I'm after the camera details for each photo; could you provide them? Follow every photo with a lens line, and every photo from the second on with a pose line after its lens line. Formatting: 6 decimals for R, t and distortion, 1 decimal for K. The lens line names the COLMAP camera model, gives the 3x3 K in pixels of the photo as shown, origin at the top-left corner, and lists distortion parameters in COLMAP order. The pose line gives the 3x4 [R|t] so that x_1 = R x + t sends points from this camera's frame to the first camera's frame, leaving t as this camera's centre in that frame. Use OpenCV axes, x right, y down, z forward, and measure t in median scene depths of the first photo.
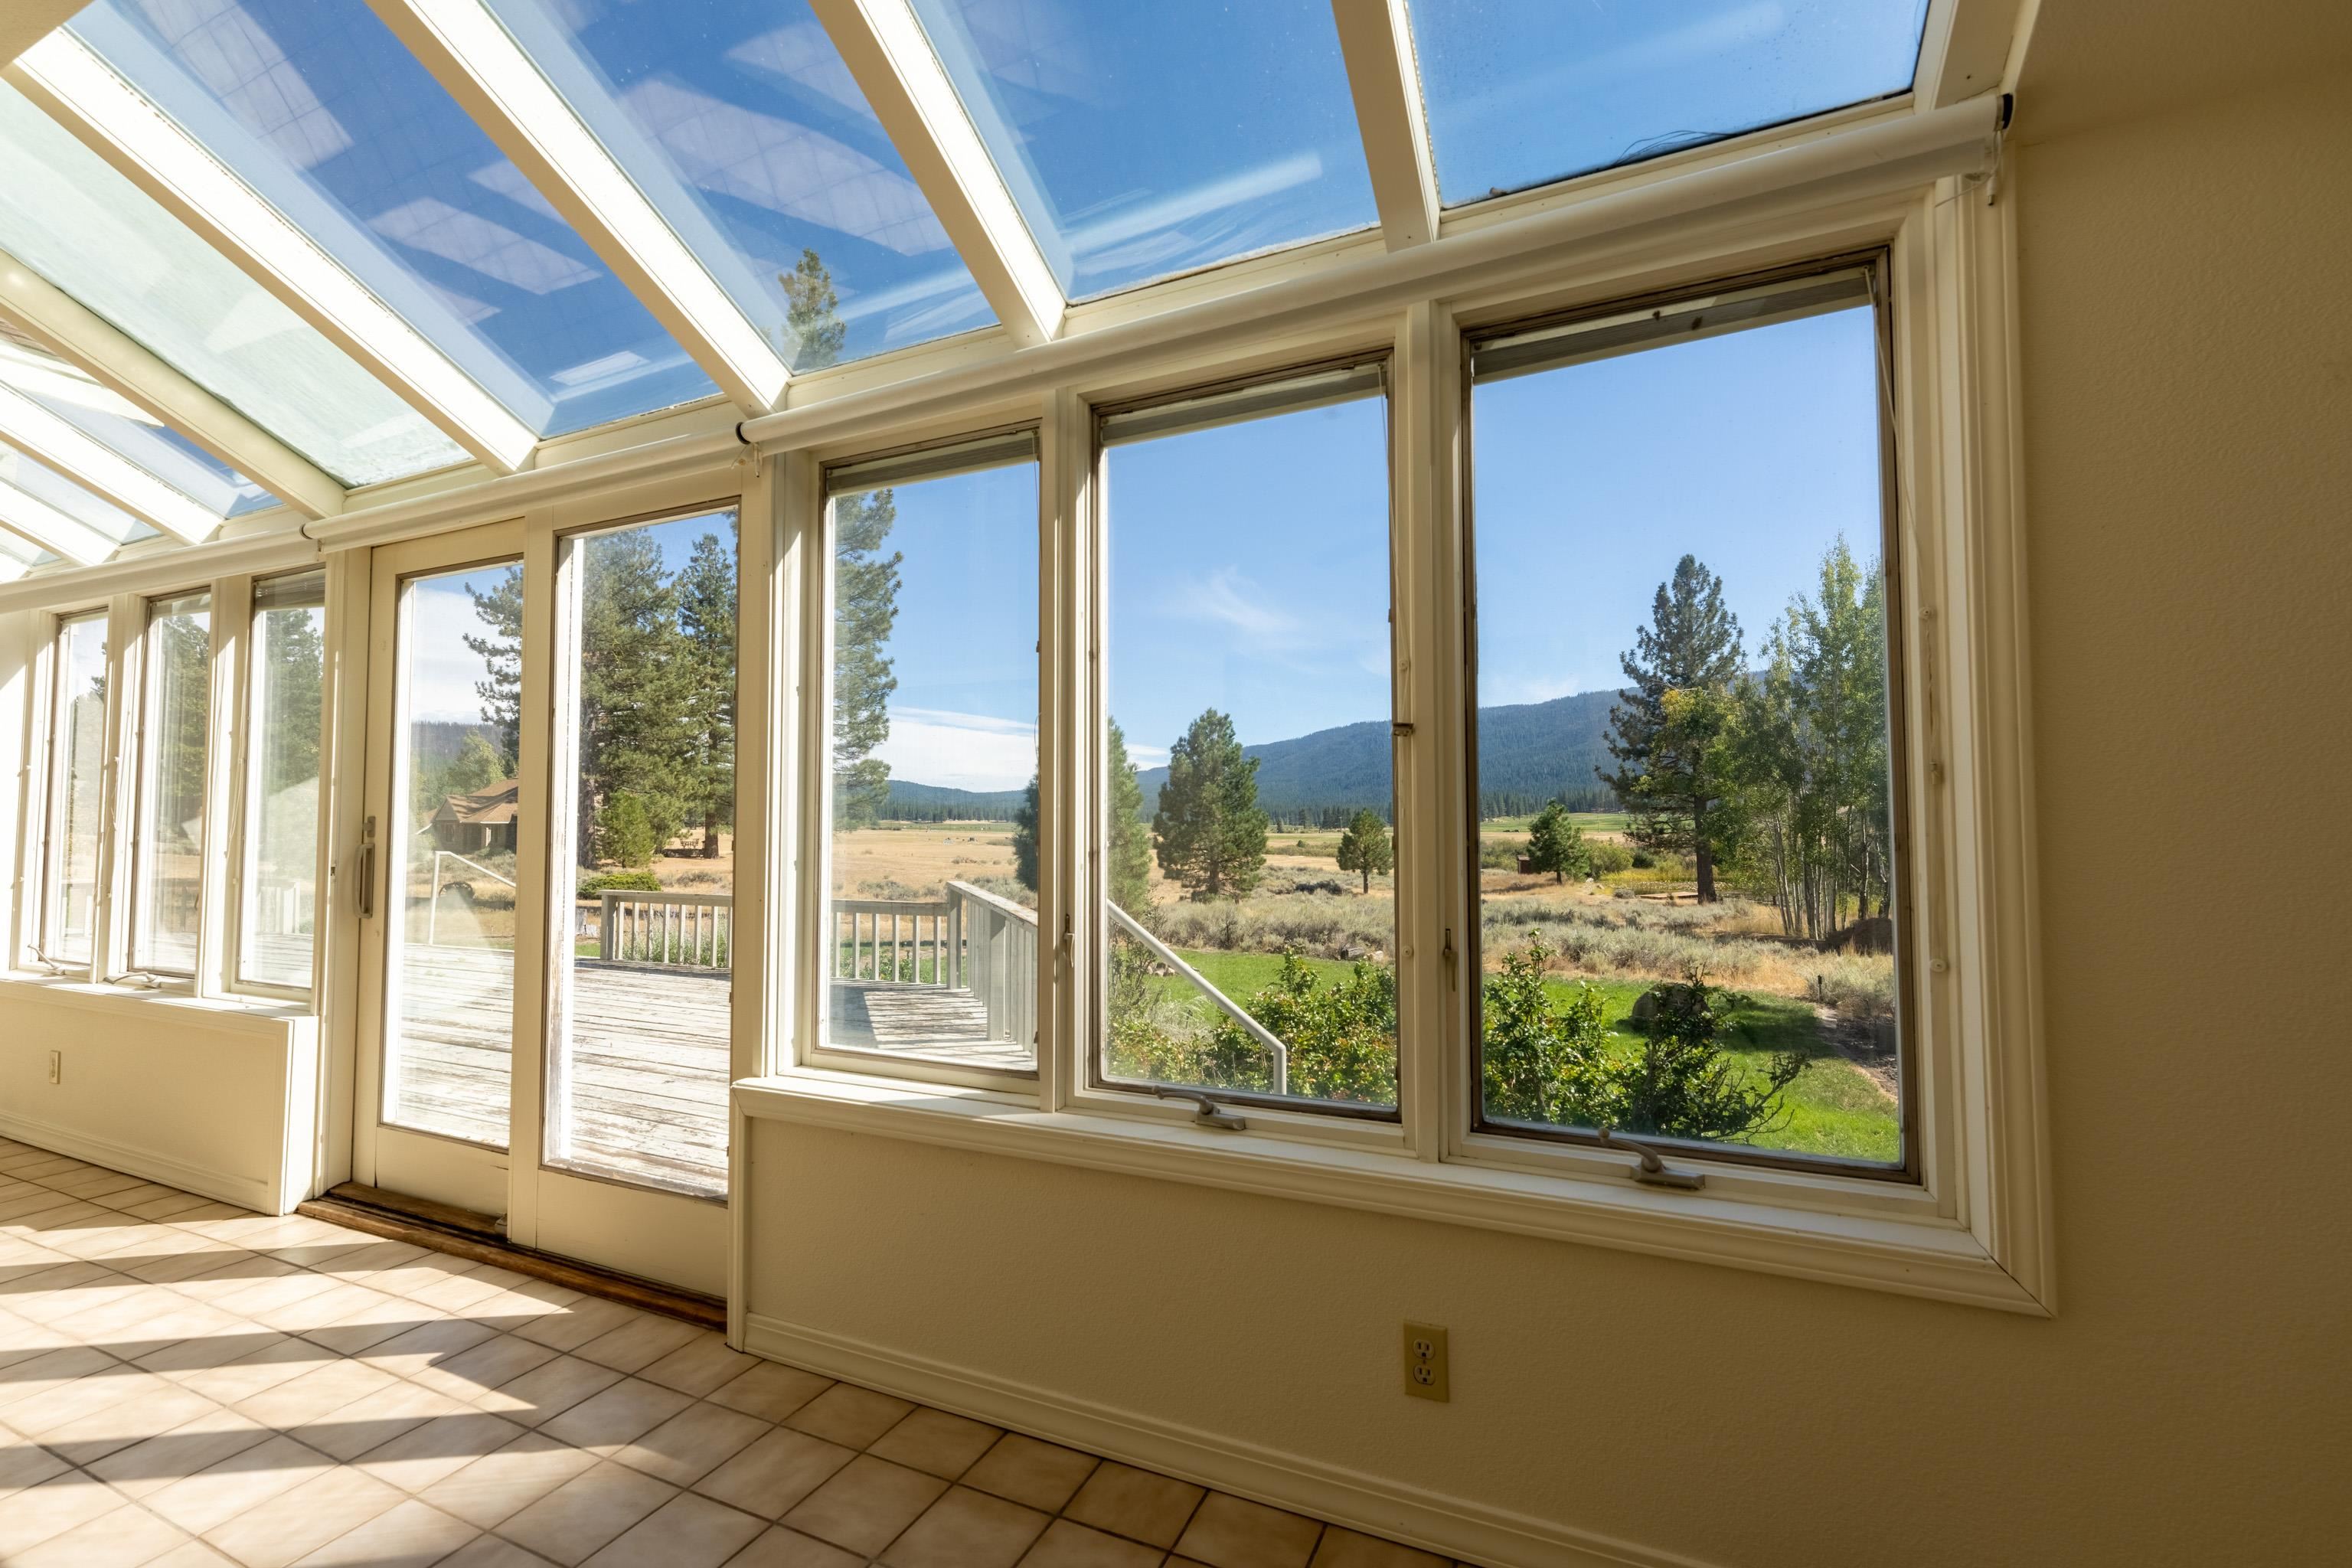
lens RADIAL K [[971.8, 0, 1146.3], [0, 971.8, 771.9], [0, 0, 1]] dist [-0.006004, 0.000462]
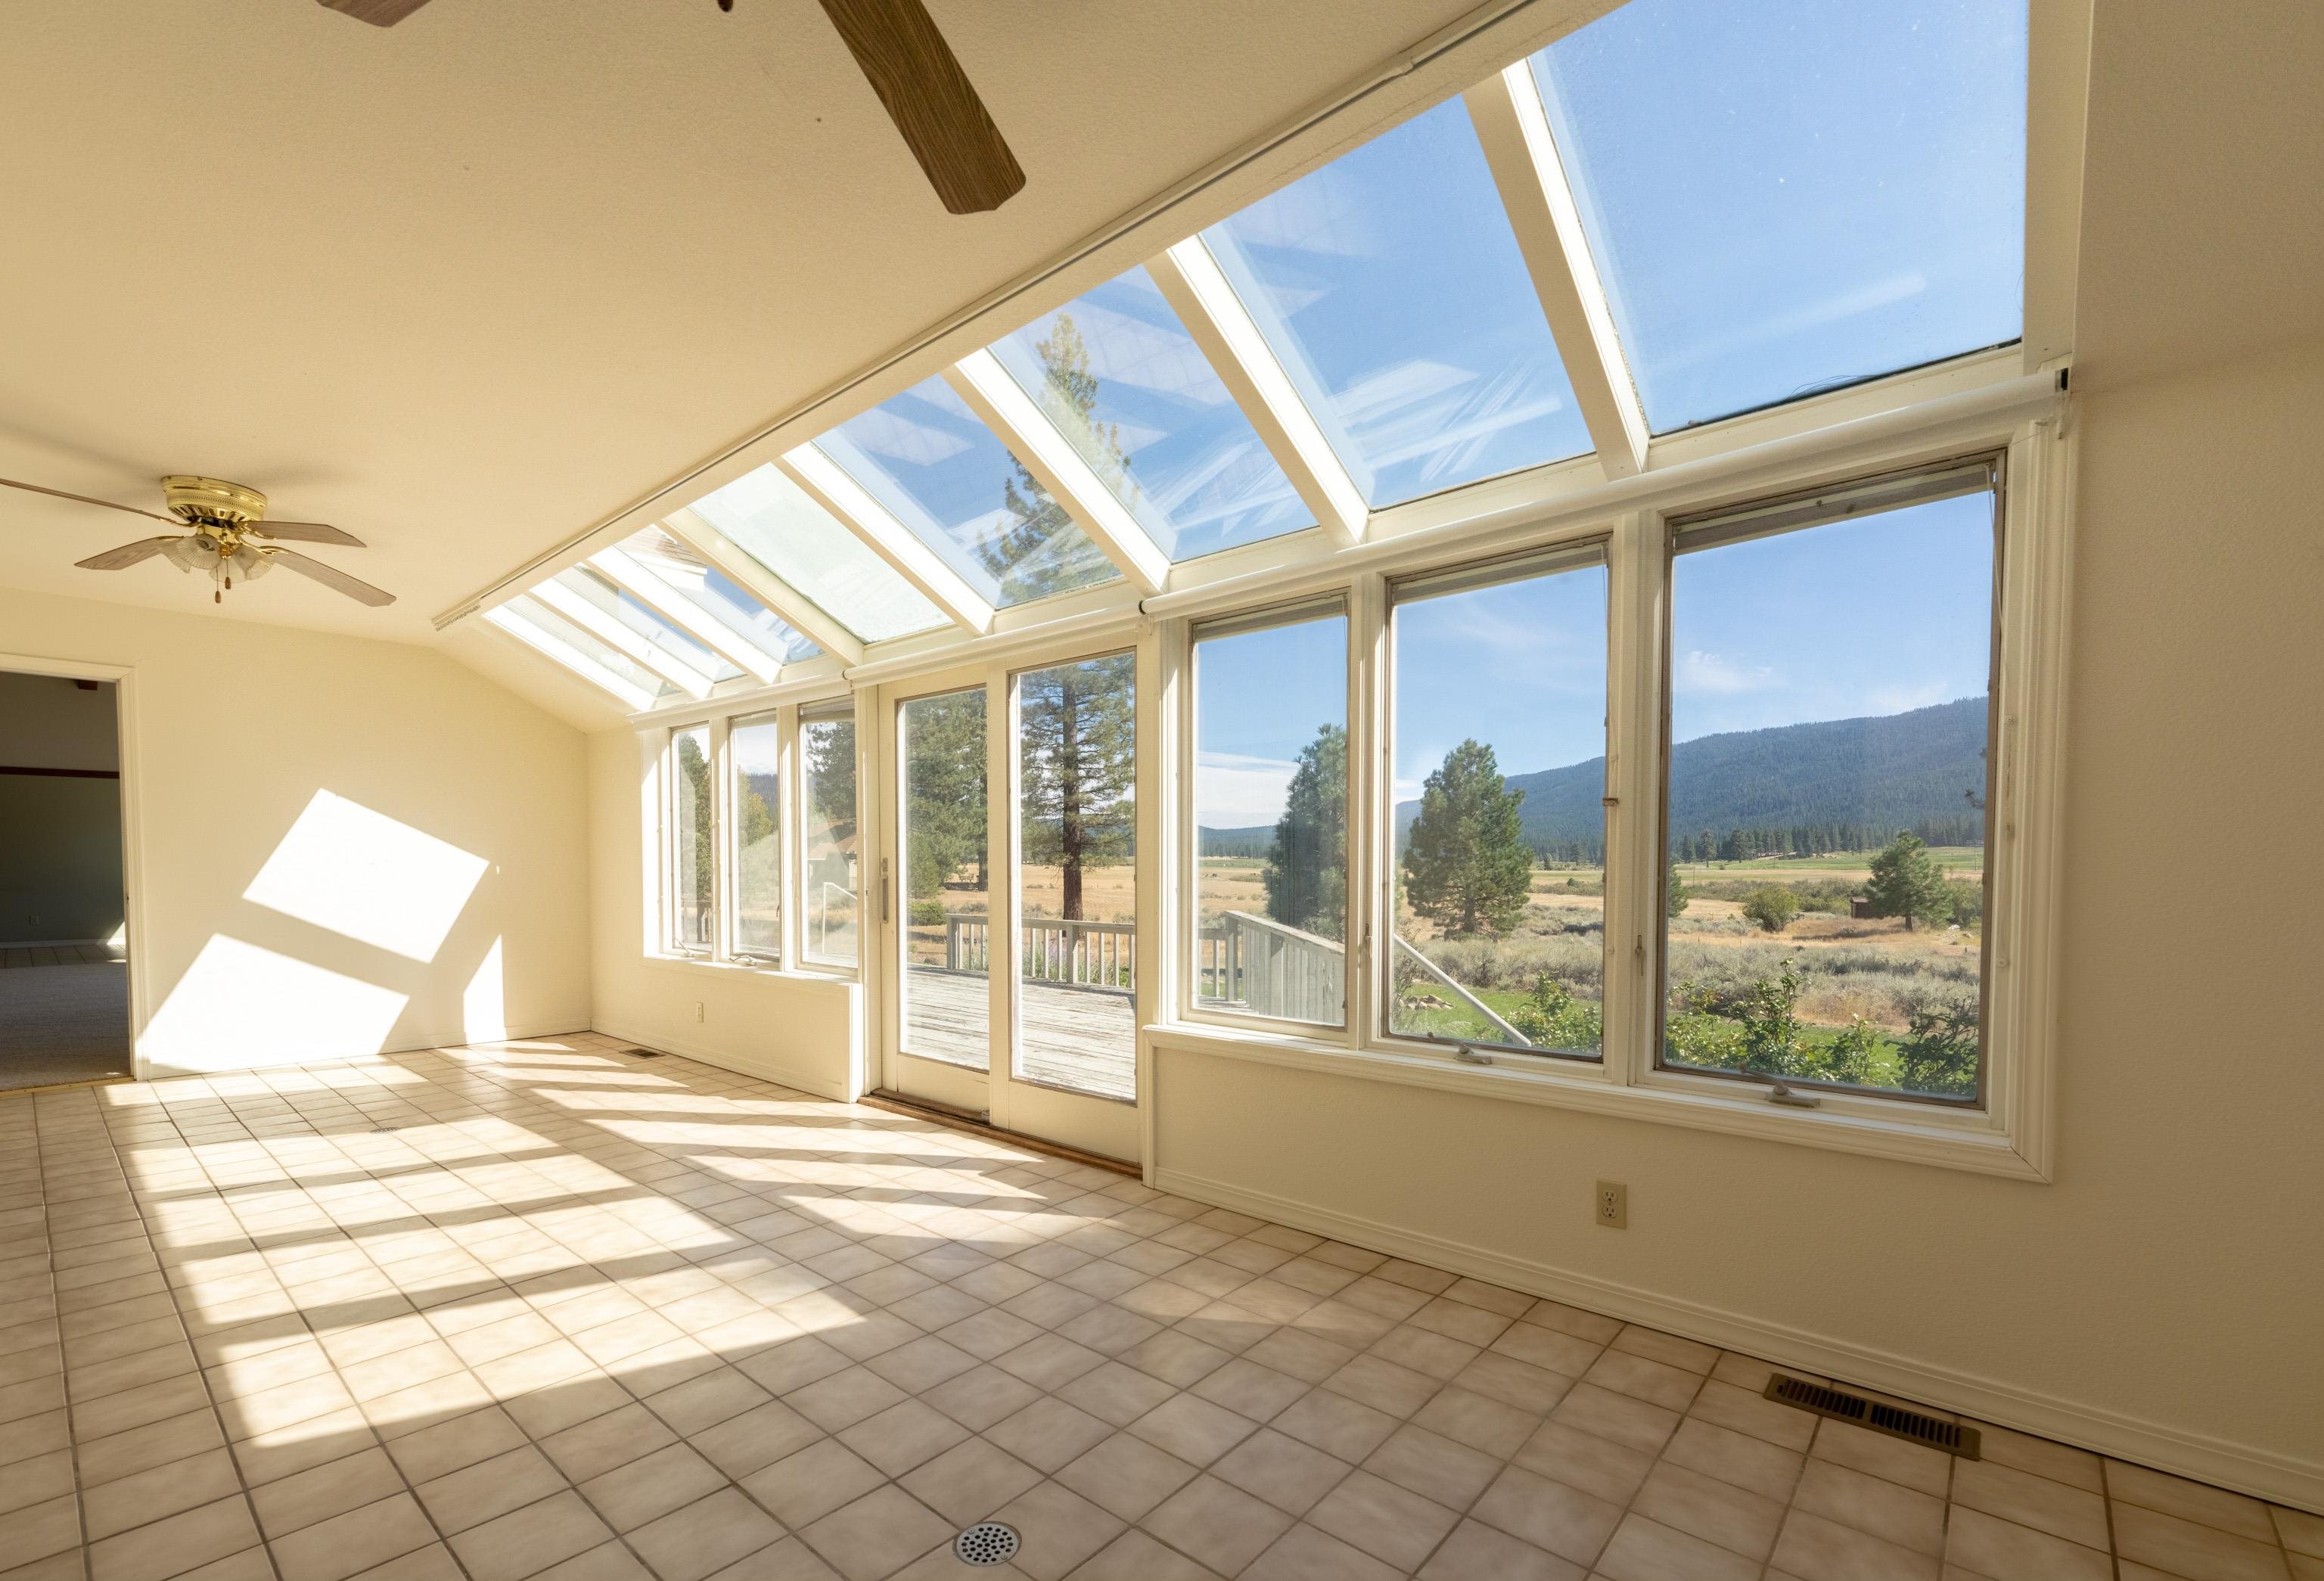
lens RADIAL K [[968.2, 0, 1072.8], [0, 968.2, 889.0], [0, 0, 1]] dist [-0.000776, -0.000333]
pose [[0.949130, 0.009018, -0.314754, -0.031665], [0.017253, 0.996599, 0.080581, -0.028127], [0.314410, -0.081912, 0.945747, -0.430086]]
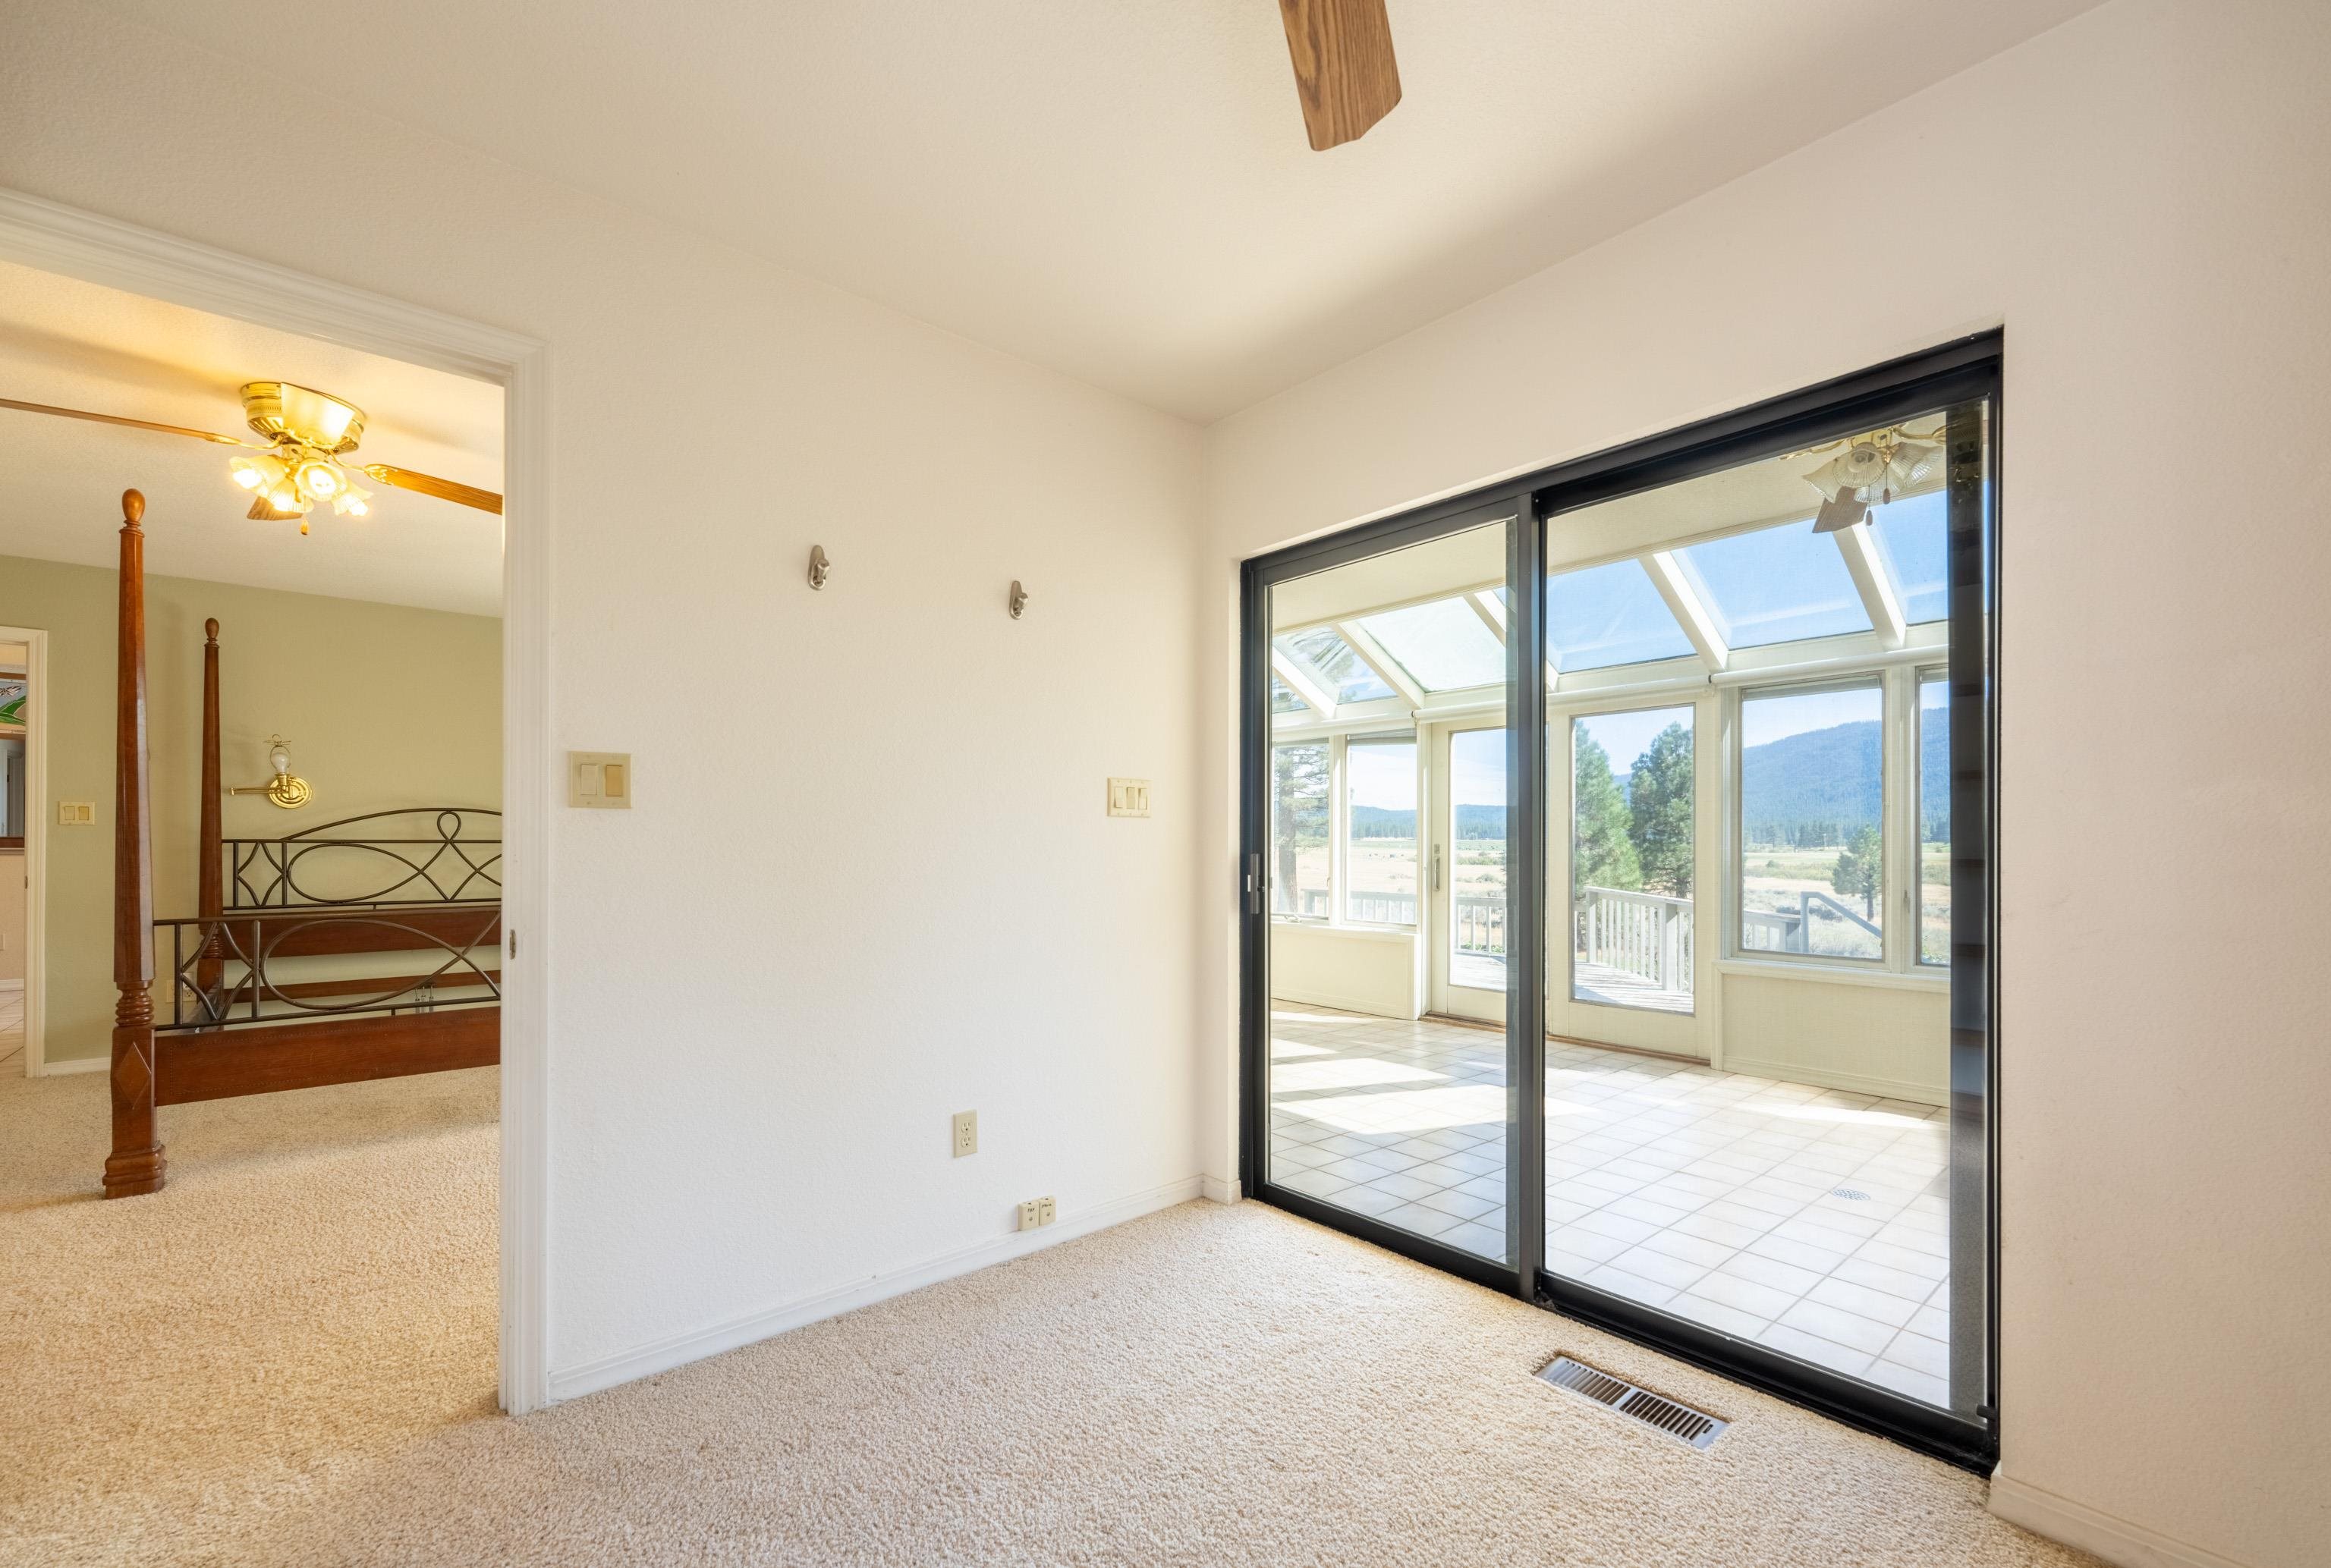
lens RADIAL K [[963.0, 0, 1124.6], [0, 963.0, 824.9], [0, 0, 1]] dist [-0.006004, 0.000462]
pose [[0.911647, -0.004931, -0.410944, -0.637218], [0.020253, 0.999252, 0.032939, -0.092531], [0.410474, -0.038352, 0.911065, -1.413971]]
